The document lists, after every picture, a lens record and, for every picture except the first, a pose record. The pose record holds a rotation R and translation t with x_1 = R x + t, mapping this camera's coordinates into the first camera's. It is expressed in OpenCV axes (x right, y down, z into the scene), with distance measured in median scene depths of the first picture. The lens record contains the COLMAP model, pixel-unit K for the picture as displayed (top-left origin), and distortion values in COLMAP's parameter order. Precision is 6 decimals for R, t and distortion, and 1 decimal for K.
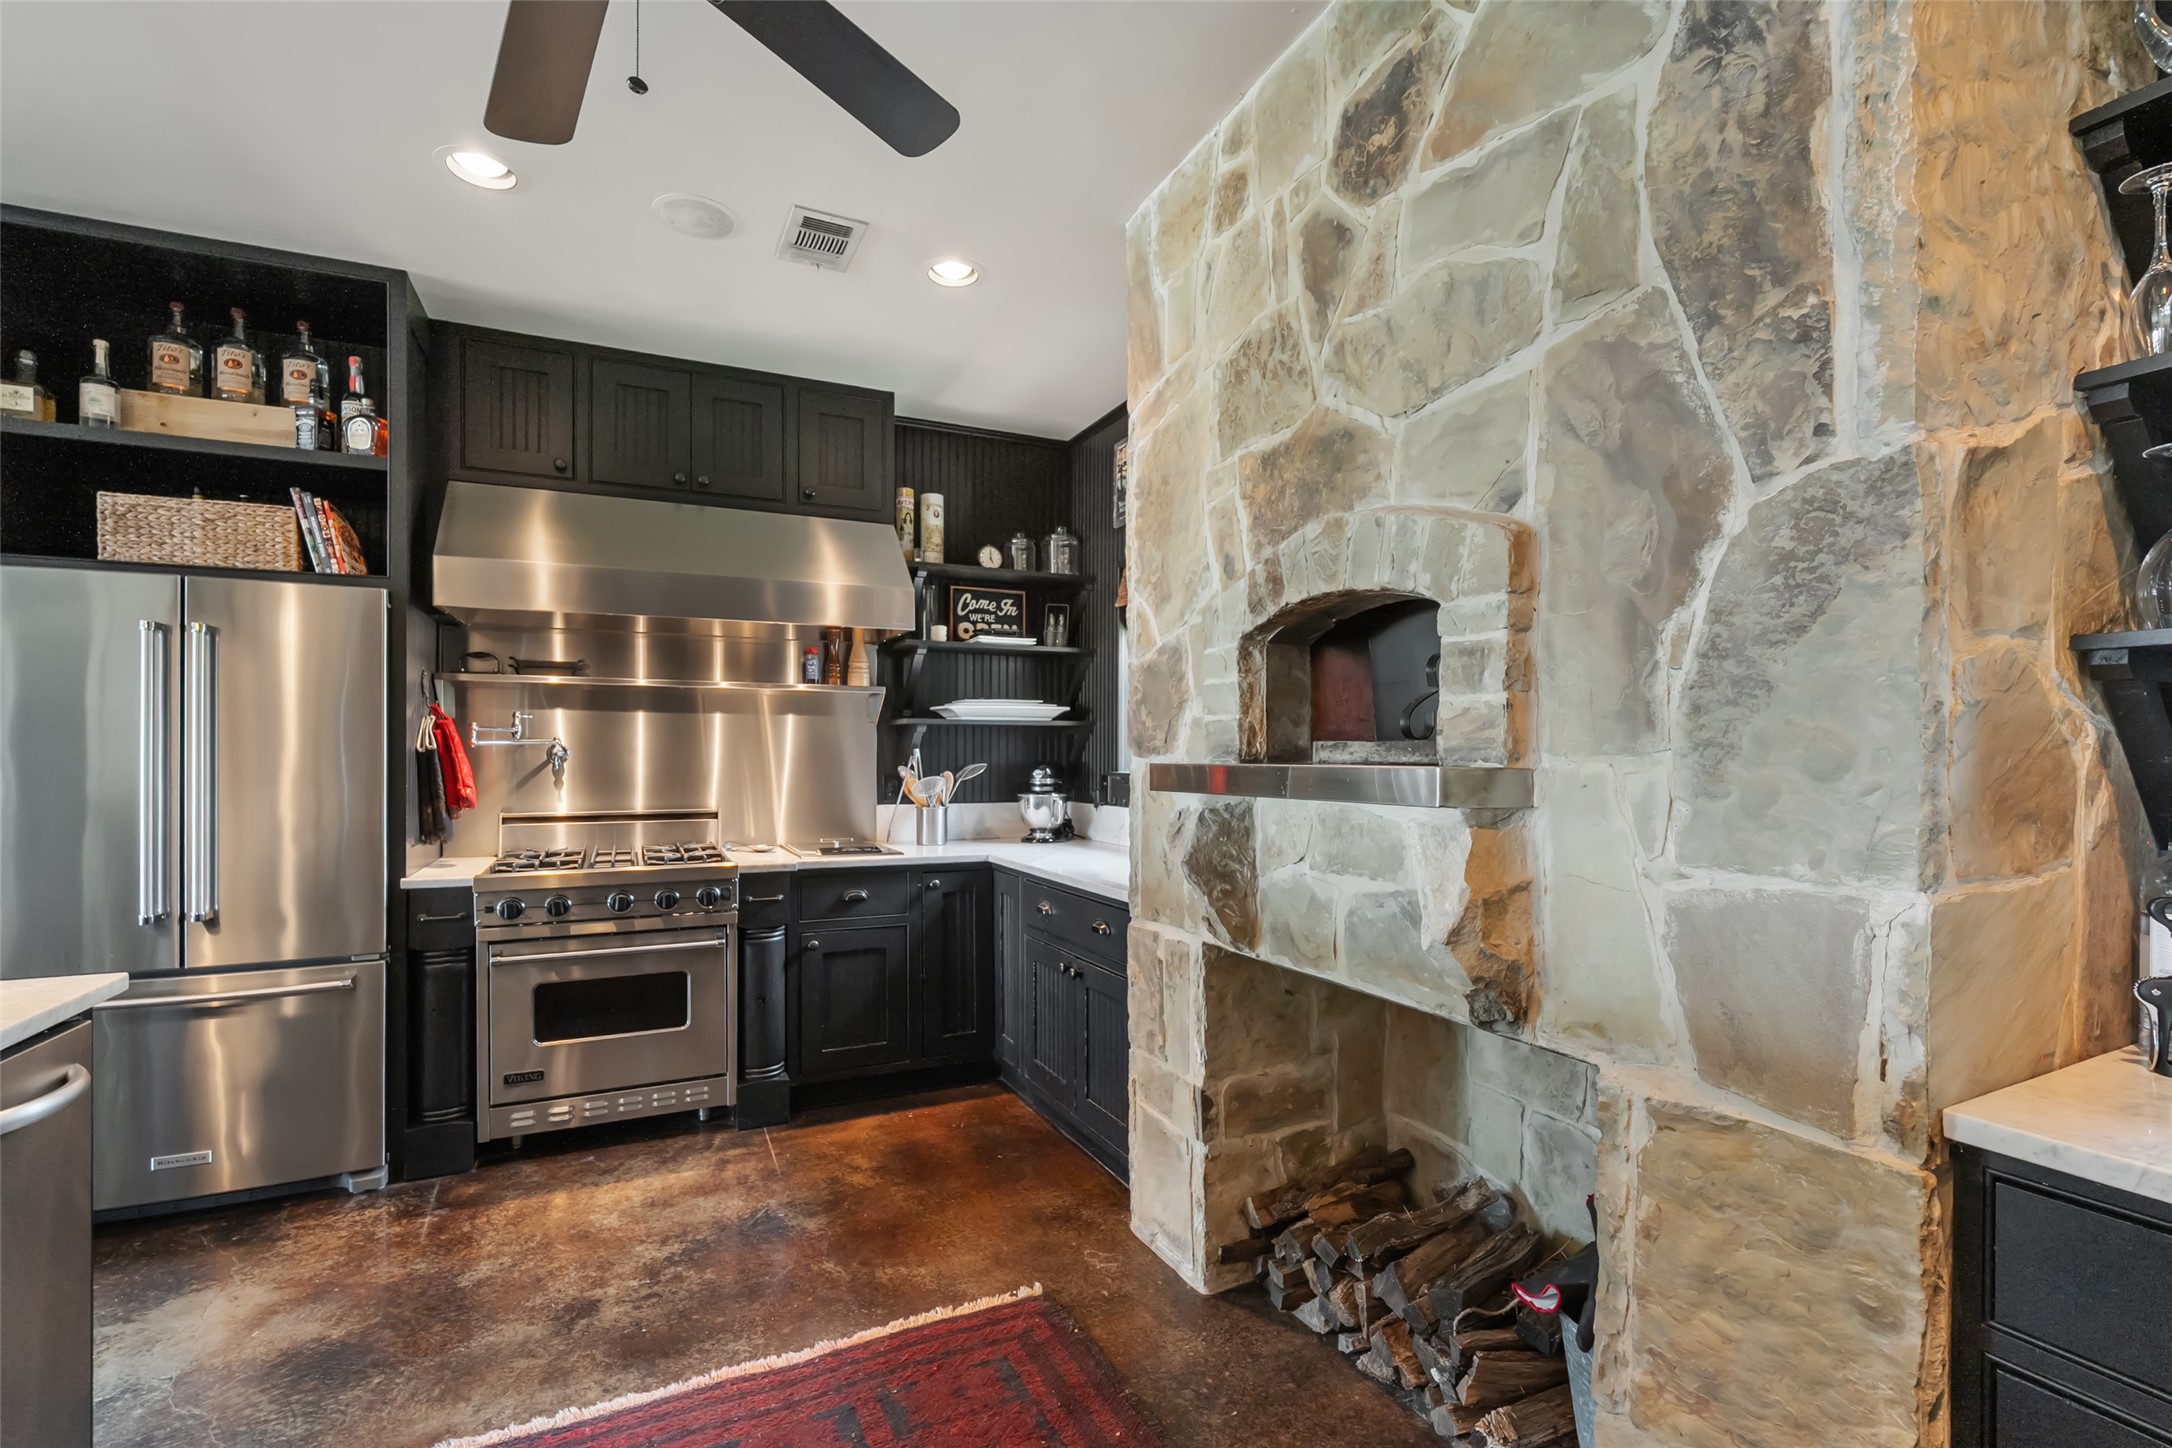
lens RADIAL K [[979.8, 0, 1094.9], [0, 979.8, 750.3], [0, 0, 1]] dist [-0.003468, -0.000058]
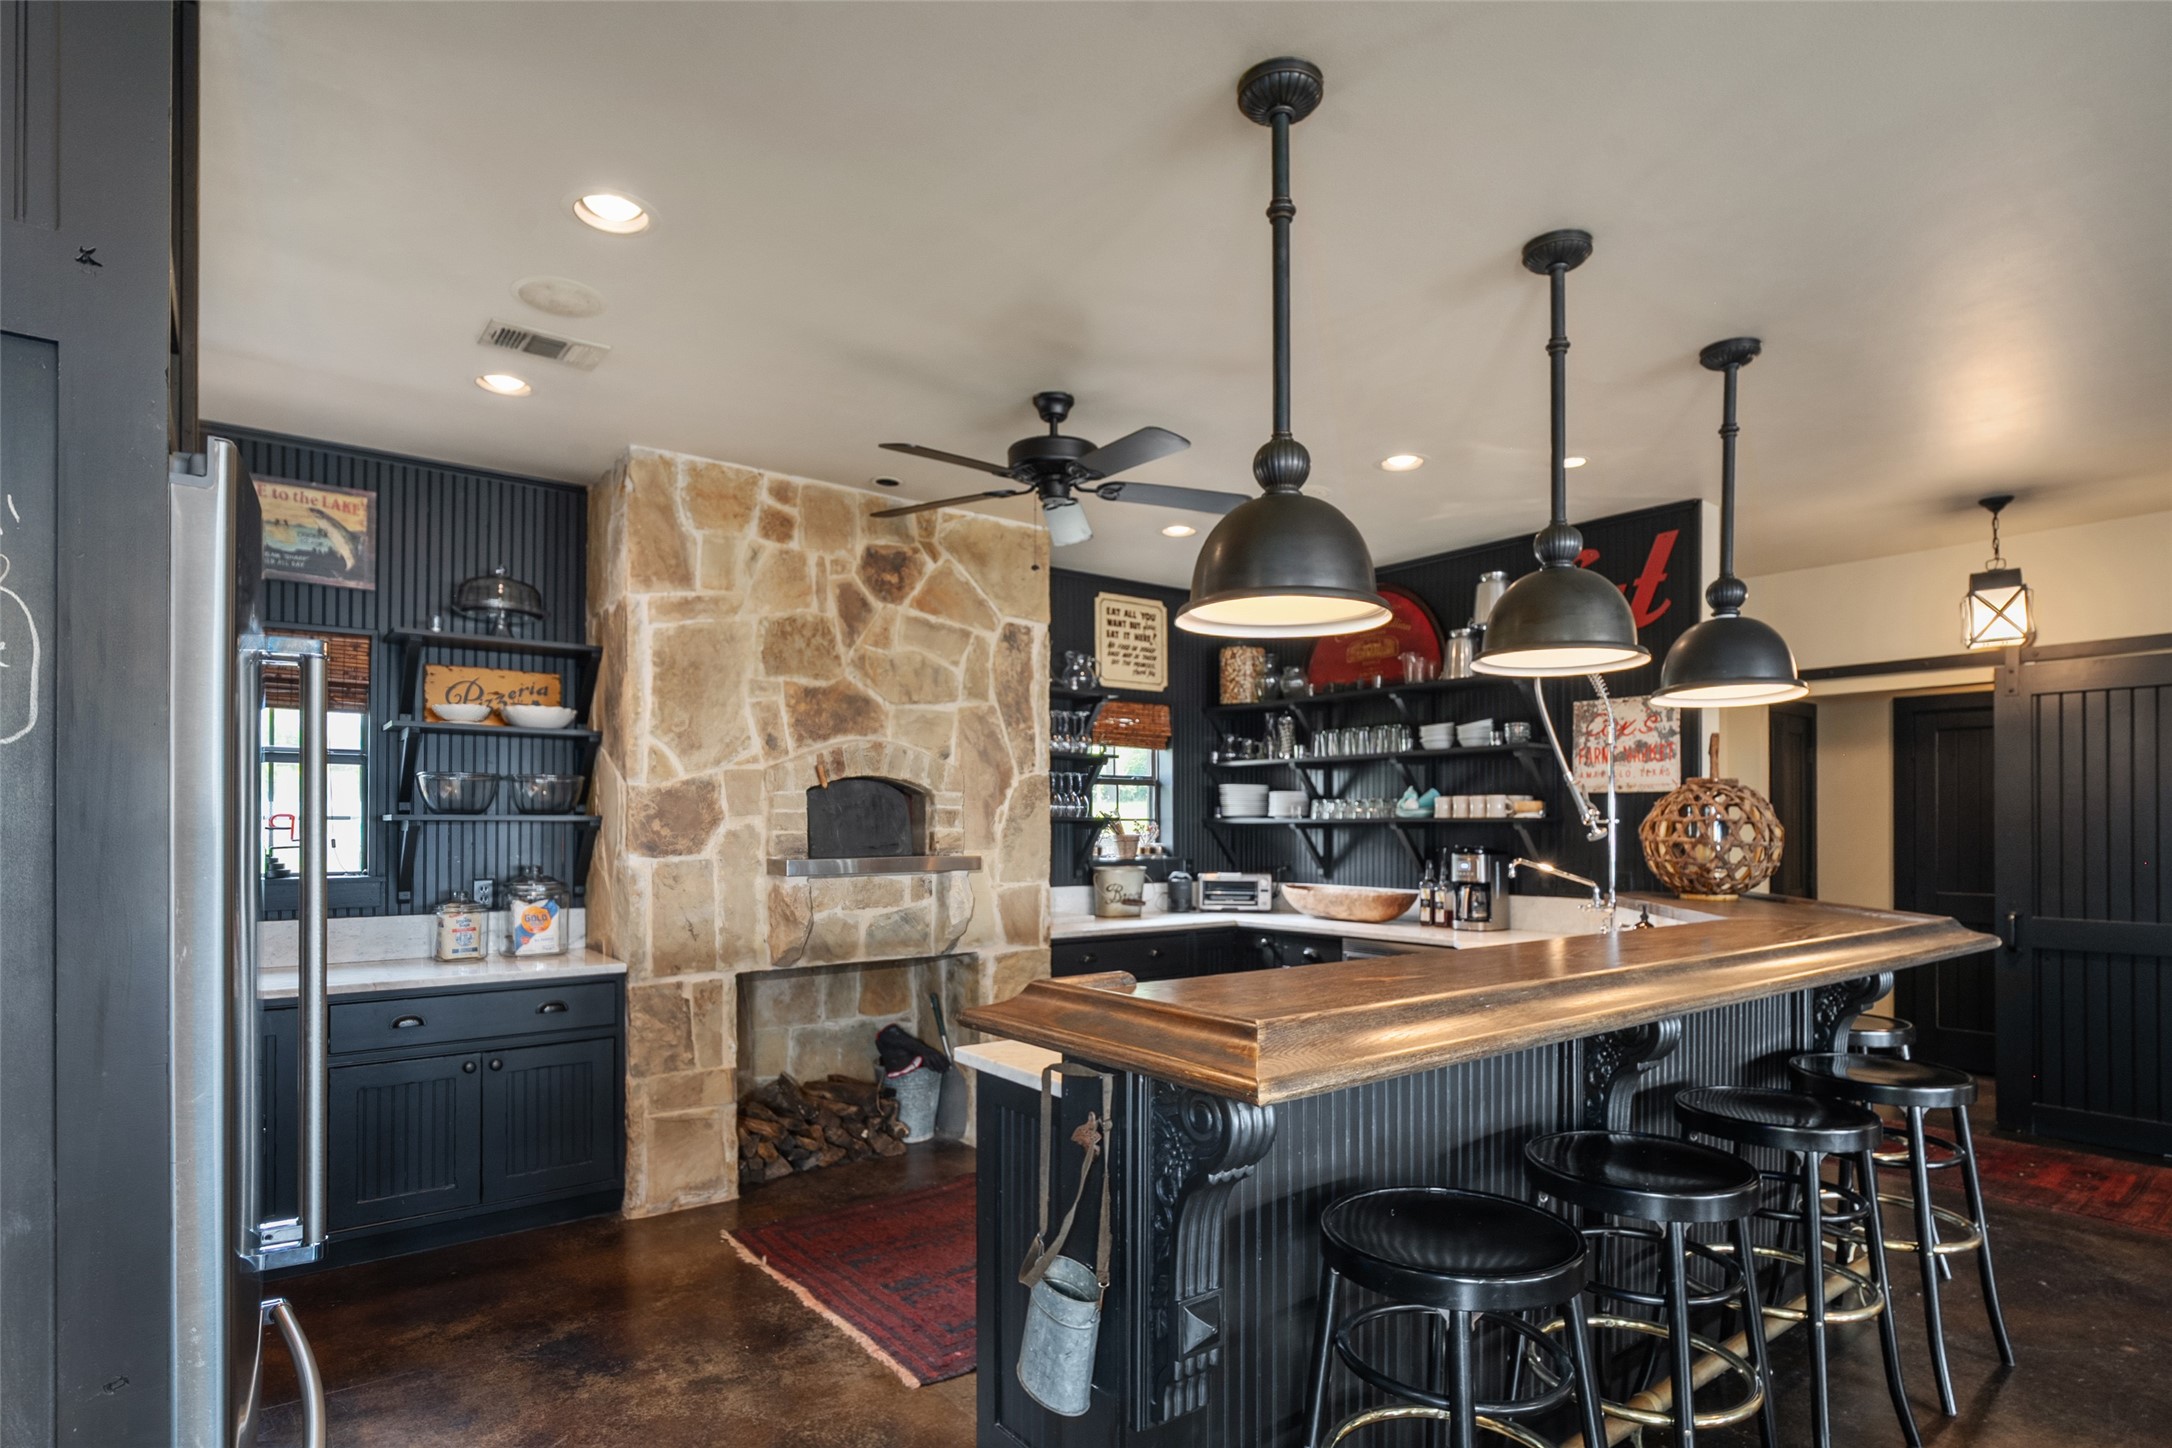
lens RADIAL K [[1134.5, 0, 1094.9], [0, 1134.5, 814.7], [0, 0, 1]] dist [-0.002141, 0.000005]
pose [[-0.206771, 0.007867, 0.978358, -2.362078], [-0.002972, 0.999958, -0.008669, -0.059420], [-0.978385, -0.004700, -0.206739, 1.078595]]
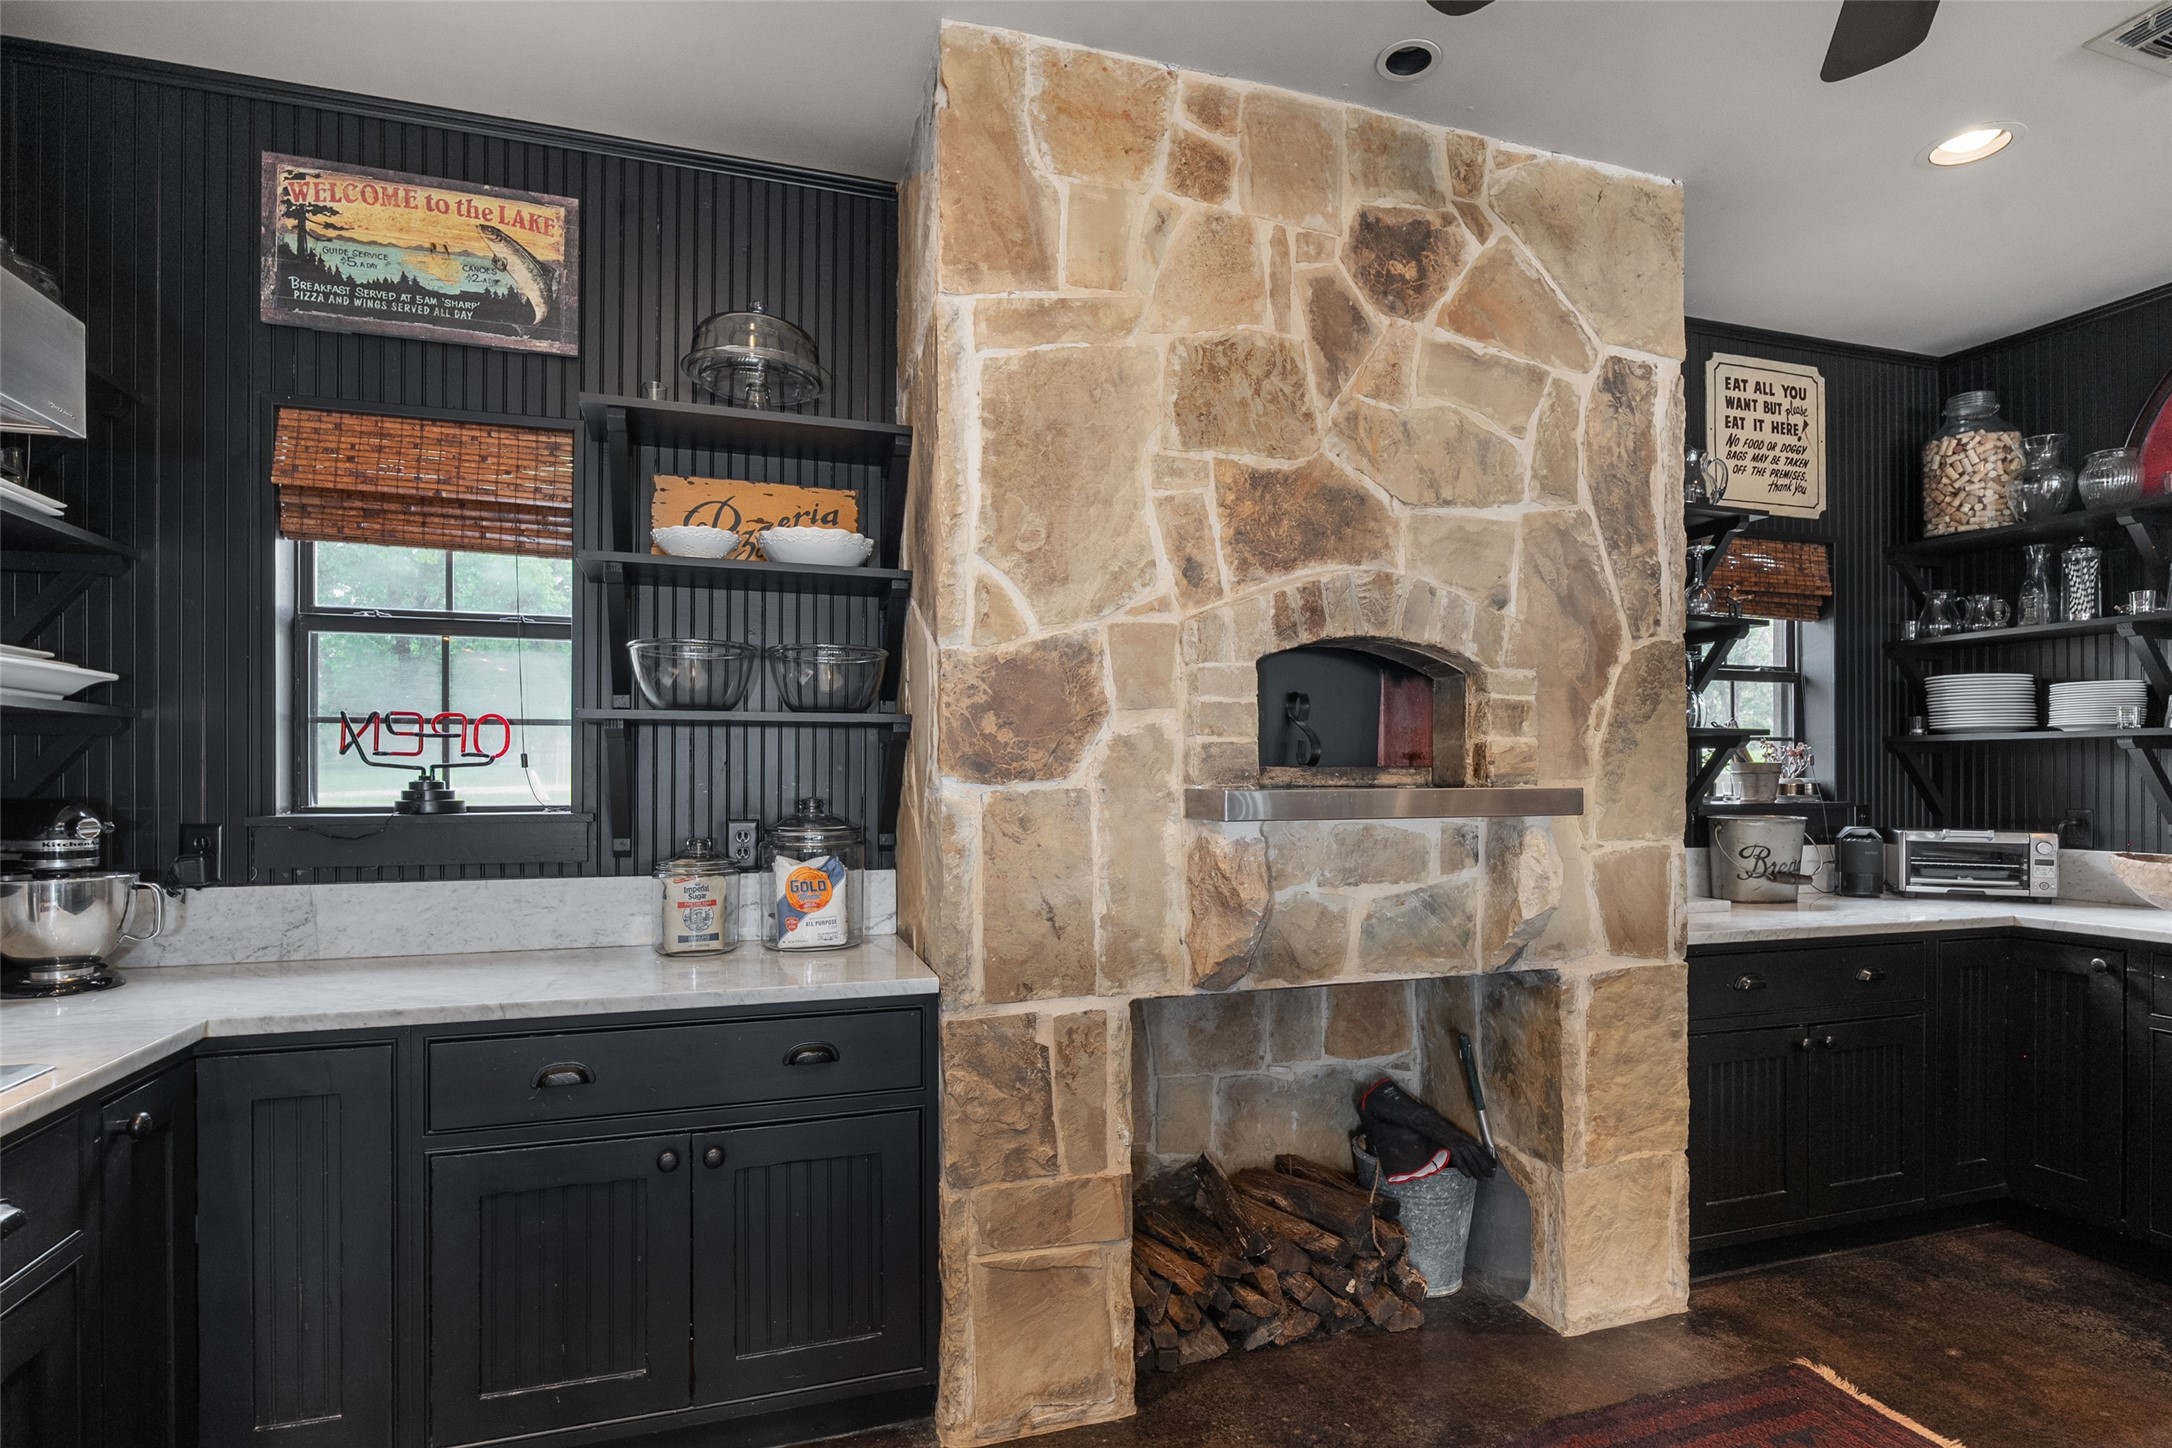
lens RADIAL K [[1126.5, 0, 1094.4], [0, 1126.5, 775.7], [0, 0, 1]] dist [-0.001210, -0.000100]
pose [[0.126336, -0.000205, 0.991988, -1.138703], [-0.003184, 0.999995, 0.000612, 0.000480], [-0.991982, -0.003236, 0.126334, 1.202606]]
